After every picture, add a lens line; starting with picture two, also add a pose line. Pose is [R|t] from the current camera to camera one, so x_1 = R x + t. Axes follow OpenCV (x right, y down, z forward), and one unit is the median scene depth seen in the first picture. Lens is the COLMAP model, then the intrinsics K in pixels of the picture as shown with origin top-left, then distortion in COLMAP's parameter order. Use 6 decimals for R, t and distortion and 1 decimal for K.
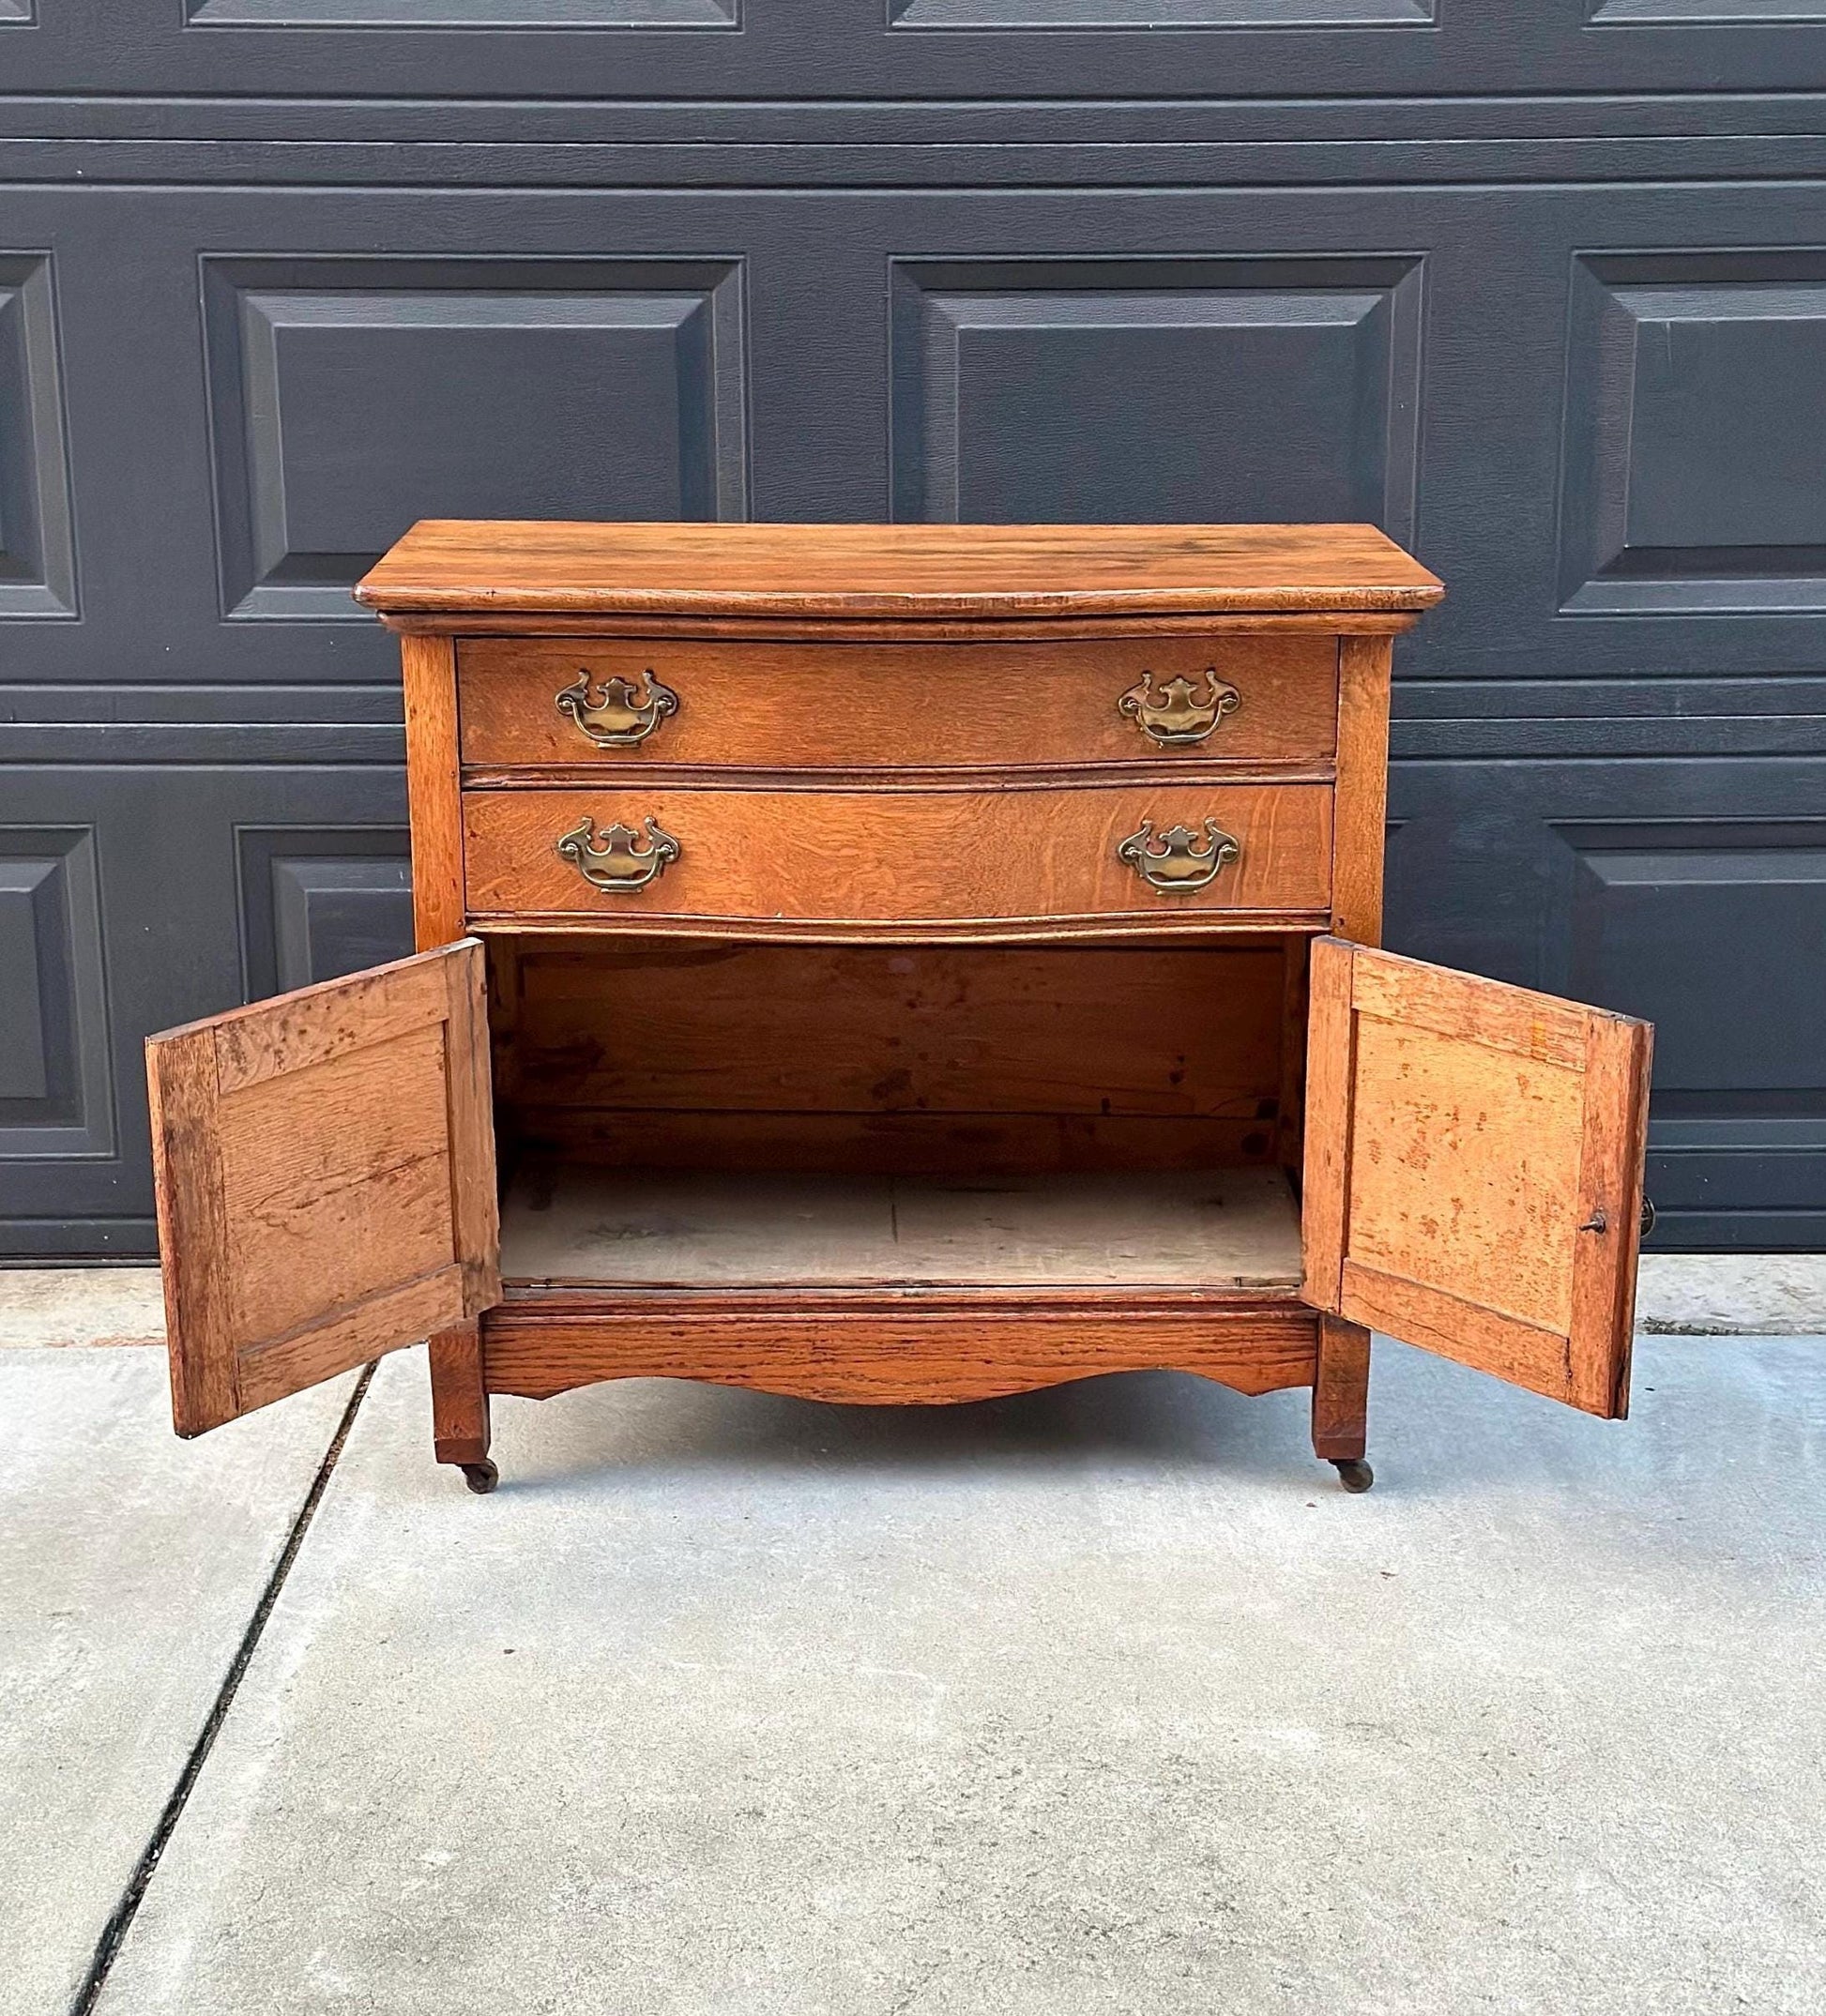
lens RADIAL K [[3490.7, 0, 932.5], [0, 3490.7, 1078.0], [0, 0, 1]] dist [0.124355, 0.000000]
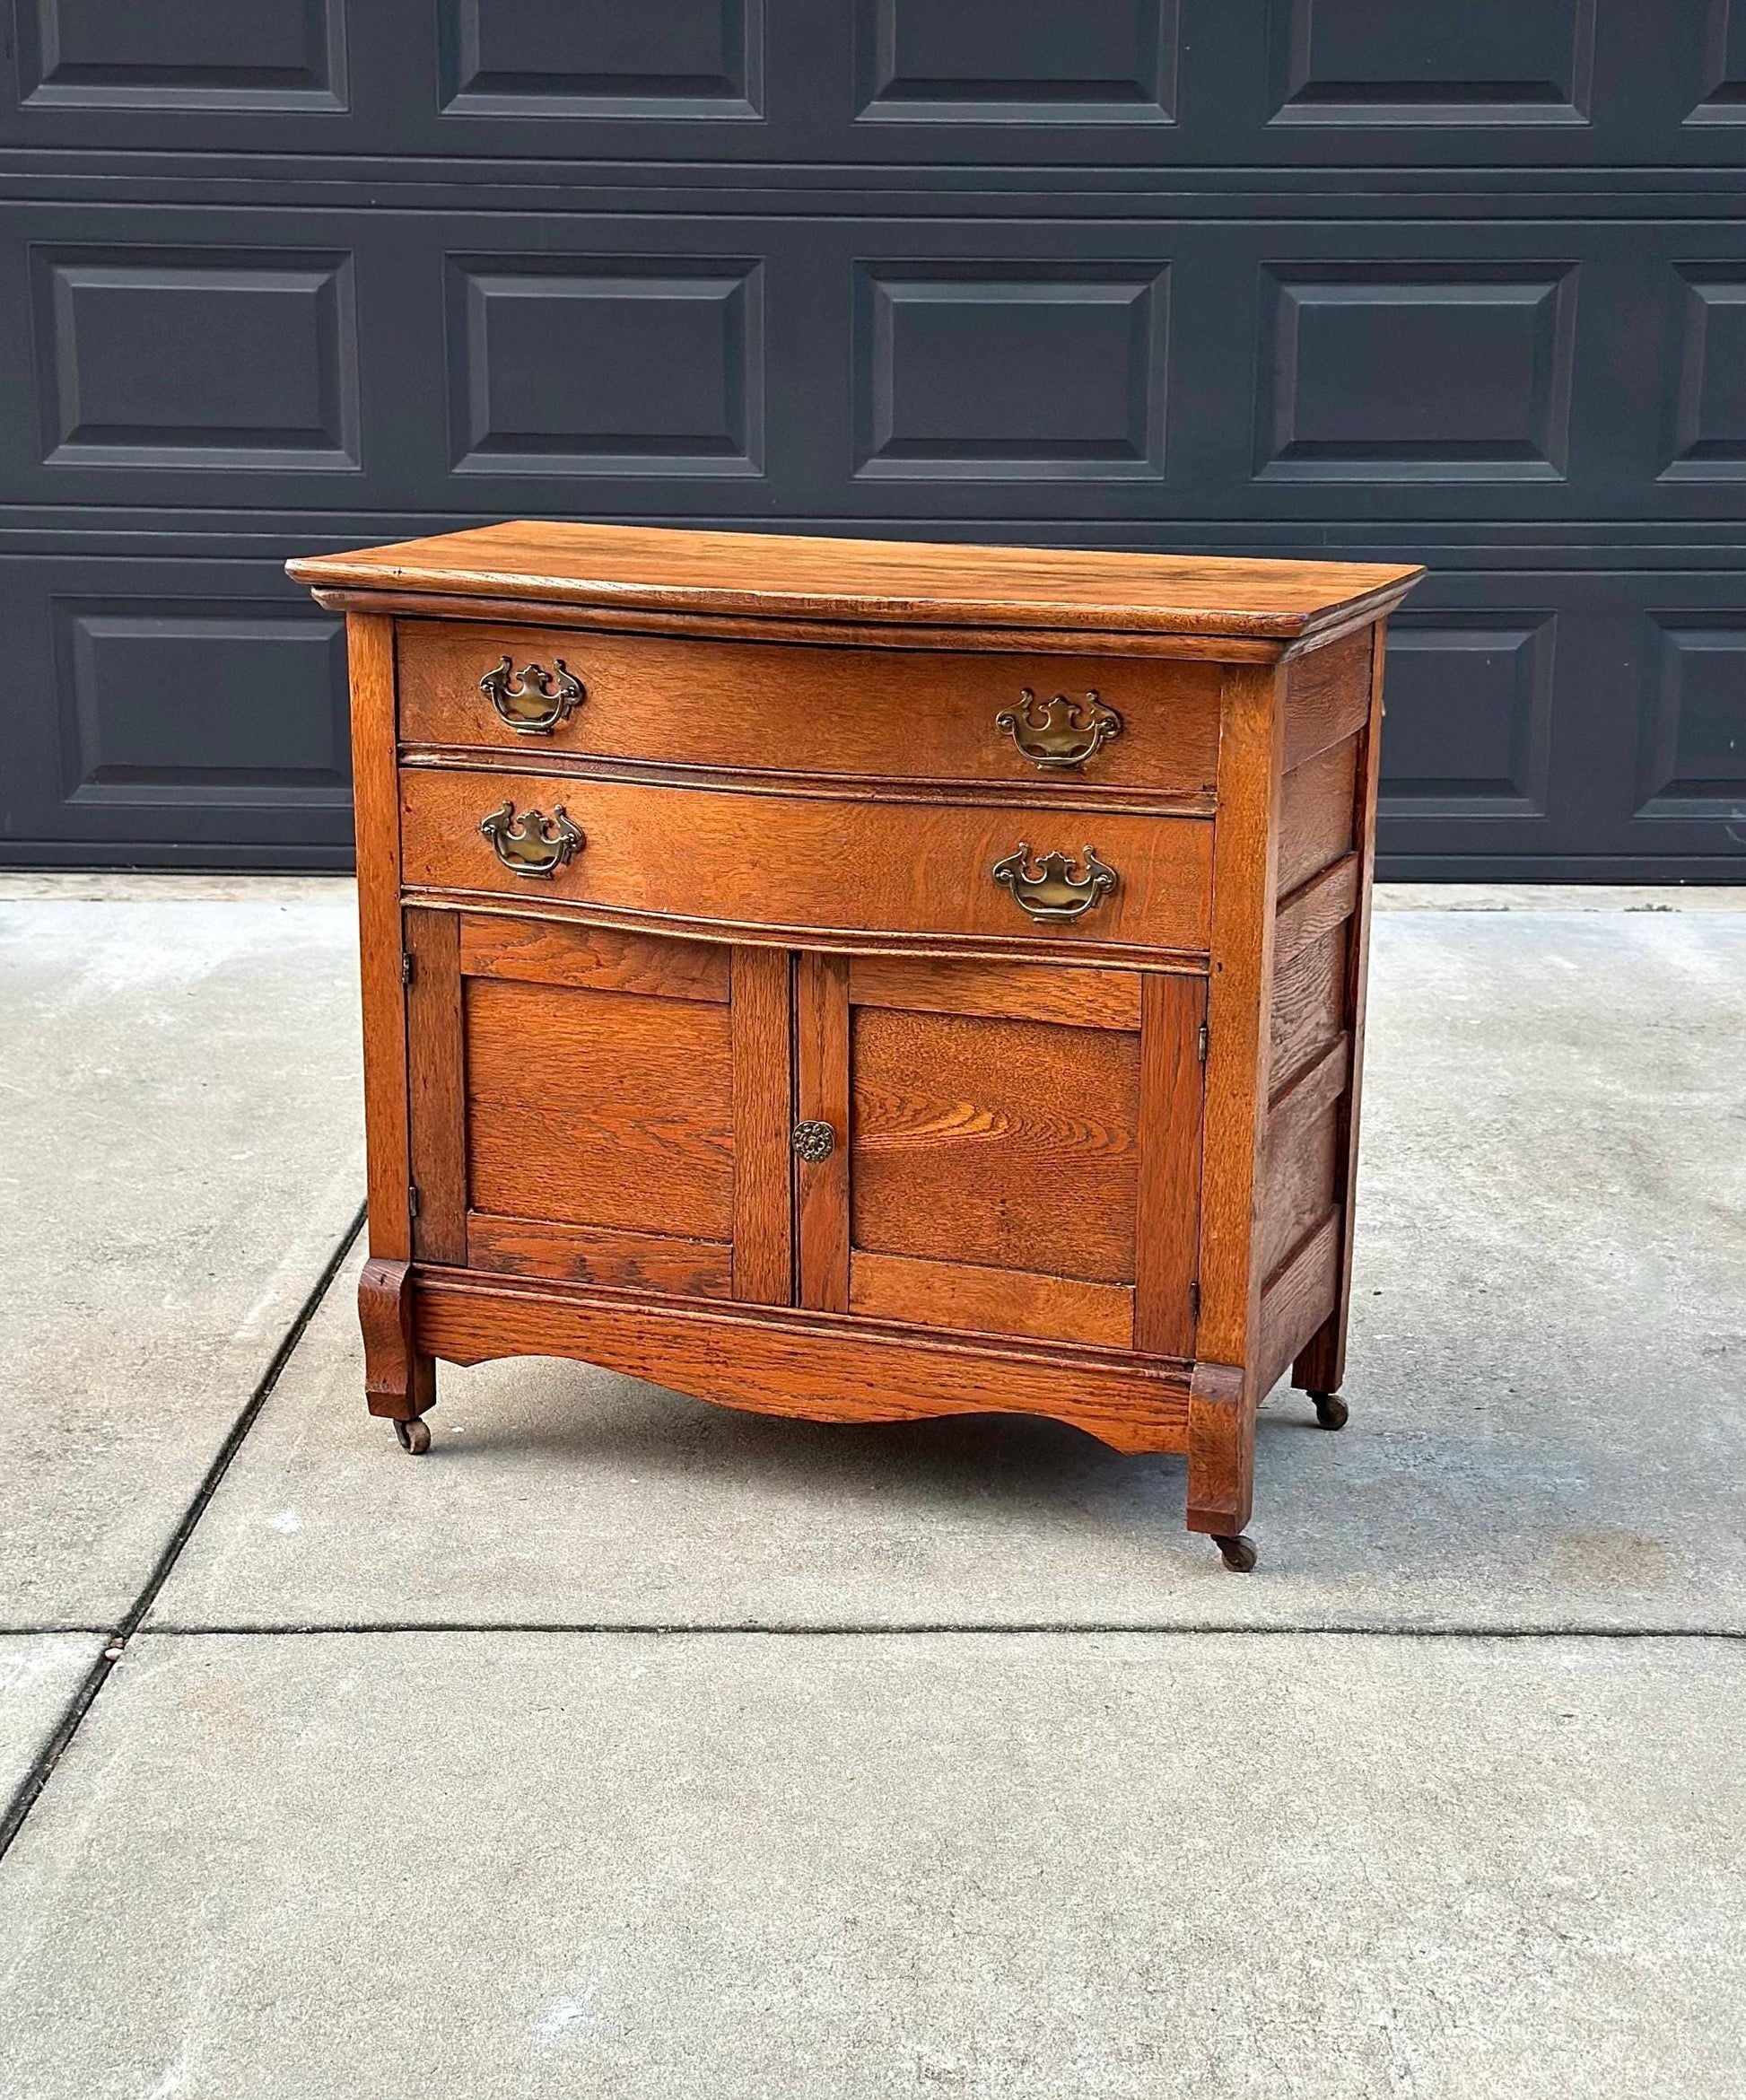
lens RADIAL K [[3320.9, 0, 907.2], [0, 3320.9, 1115.8], [0, 0, 1]] dist [0.135794, 0.000000]
pose [[0.936359, 0.099785, -0.336563, 0.346601], [-0.106406, 0.994322, -0.001235, 0.006078], [0.334529, 0.036969, 0.941660, 0.120768]]
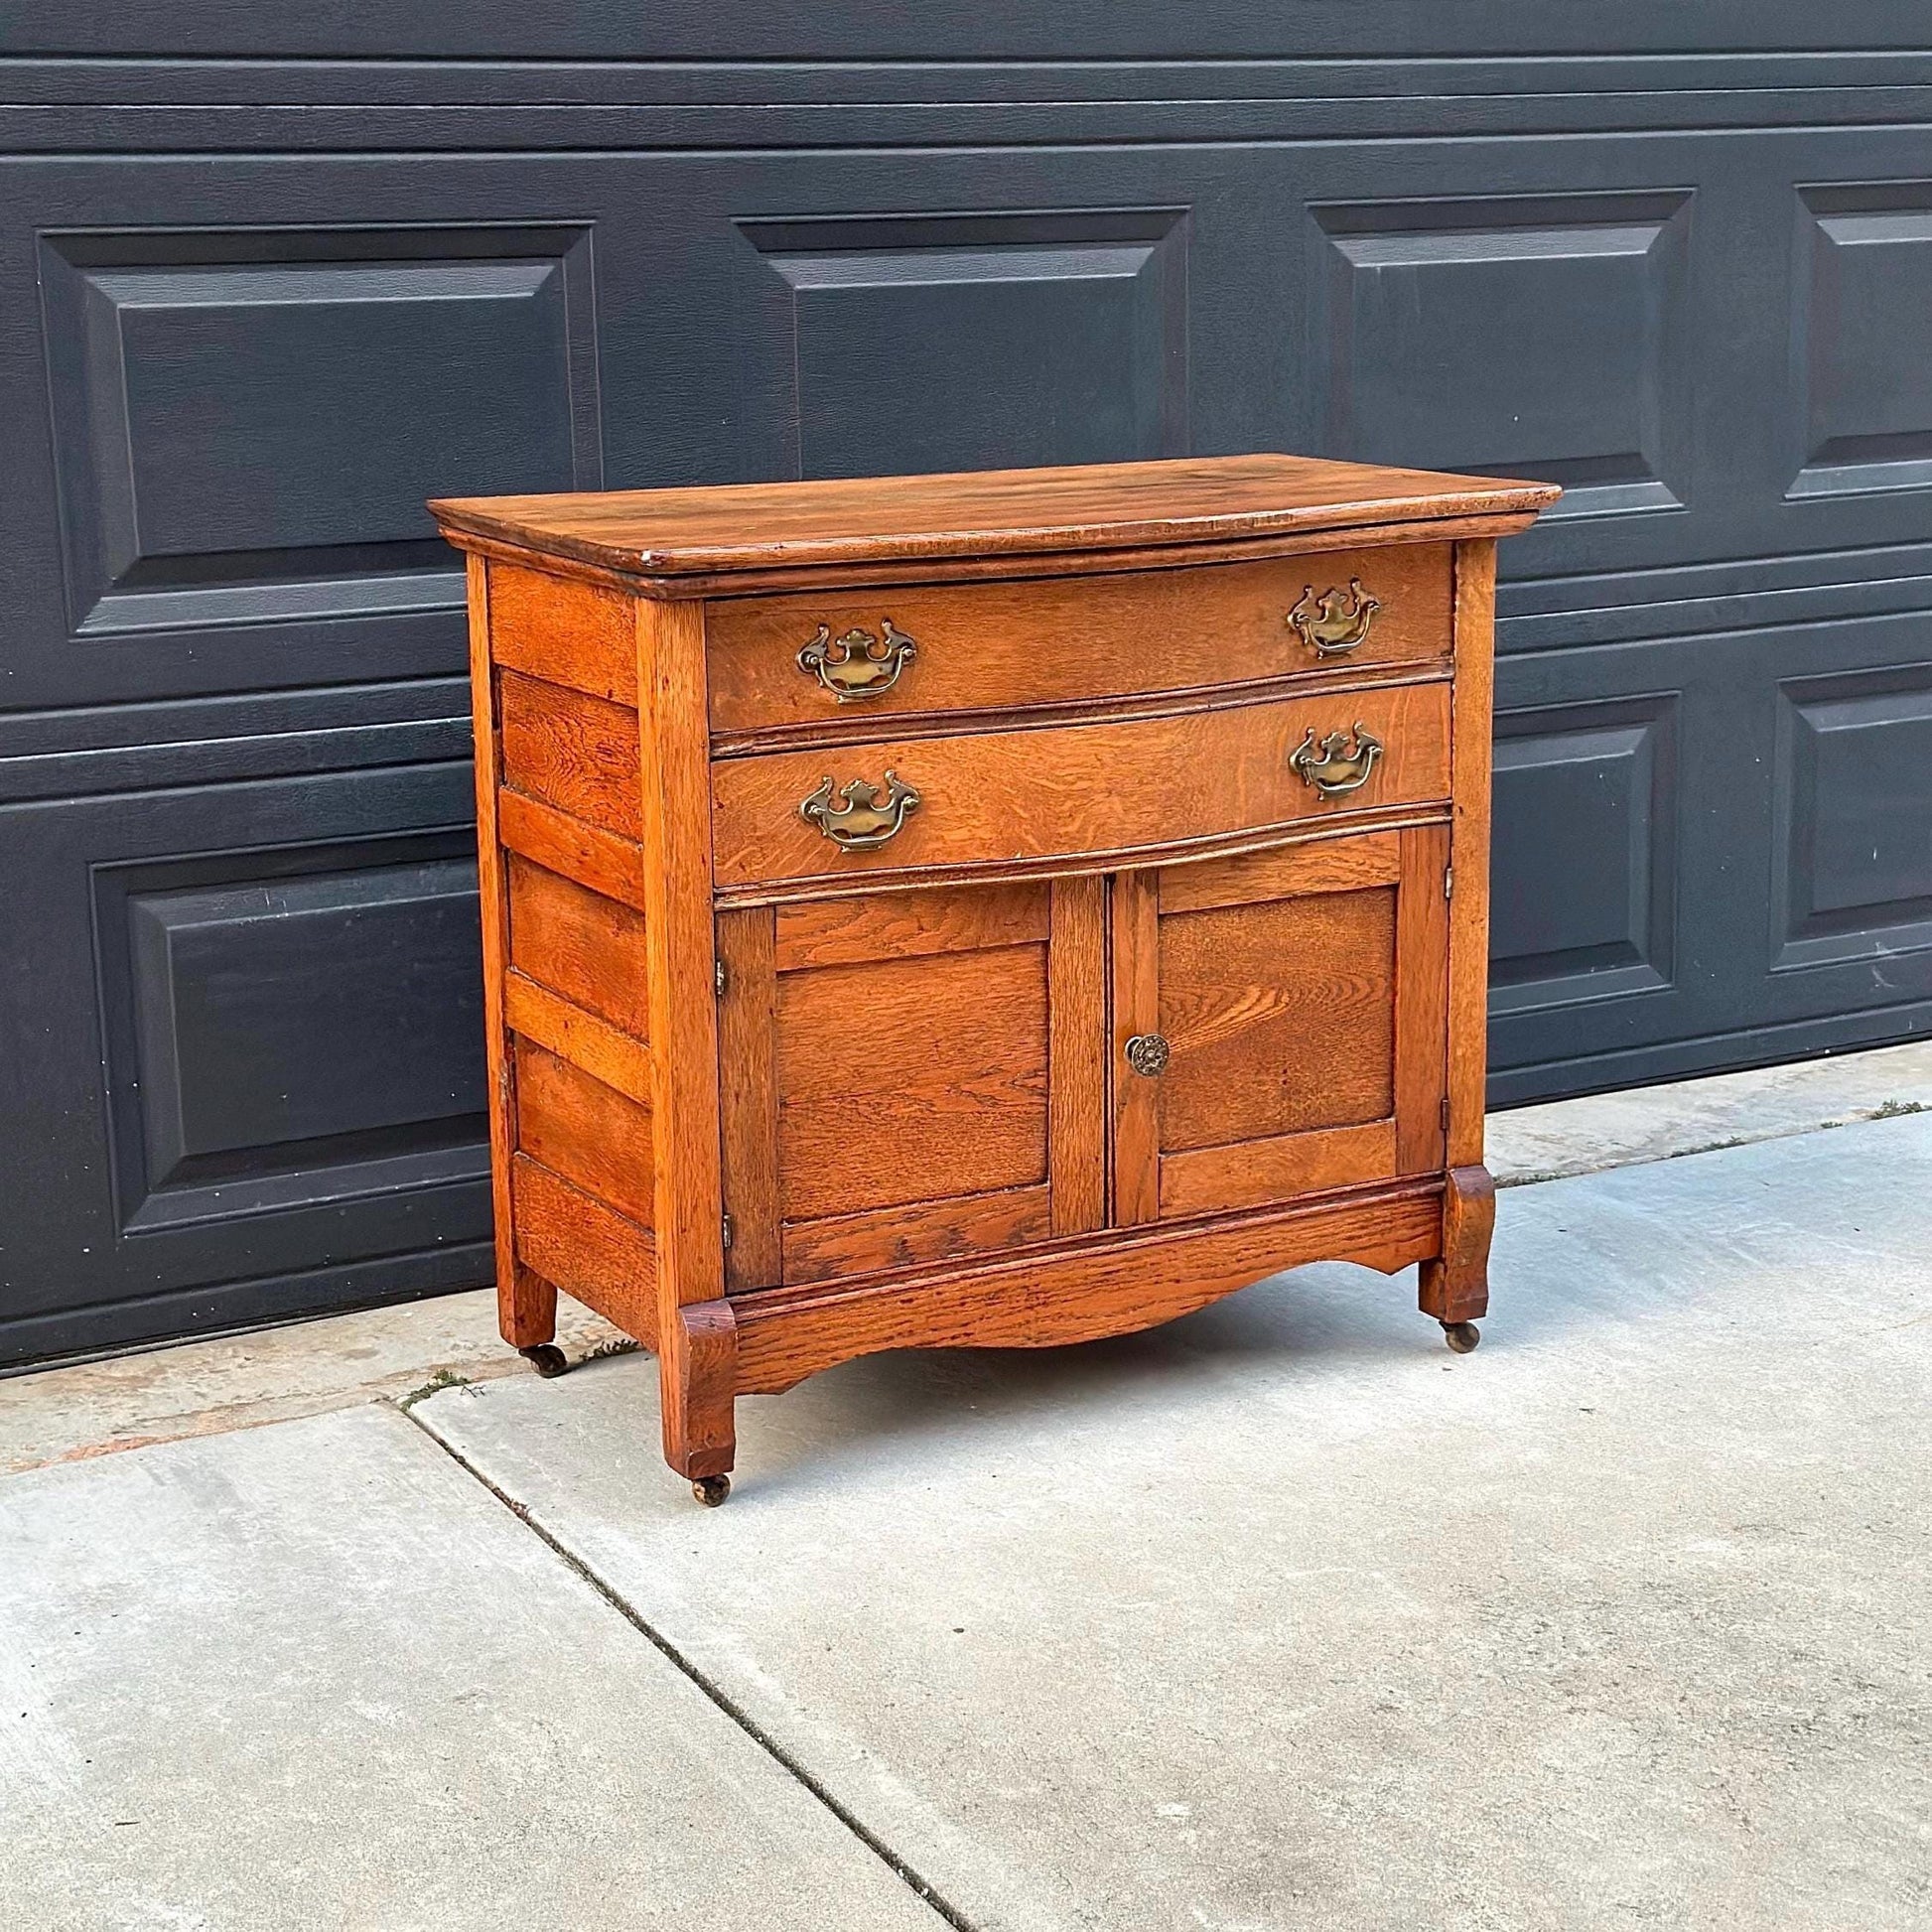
lens RADIAL K [[3549.4, 0, 962.4], [0, 3549.4, 993.9], [0, 0, 1]] dist [0.127401, 0.000000]
pose [[0.881292, -0.120371, 0.456985, -0.518629], [0.138152, 0.990395, -0.005551, -0.004203], [-0.451928, 0.068026, 0.889457, 0.109981]]
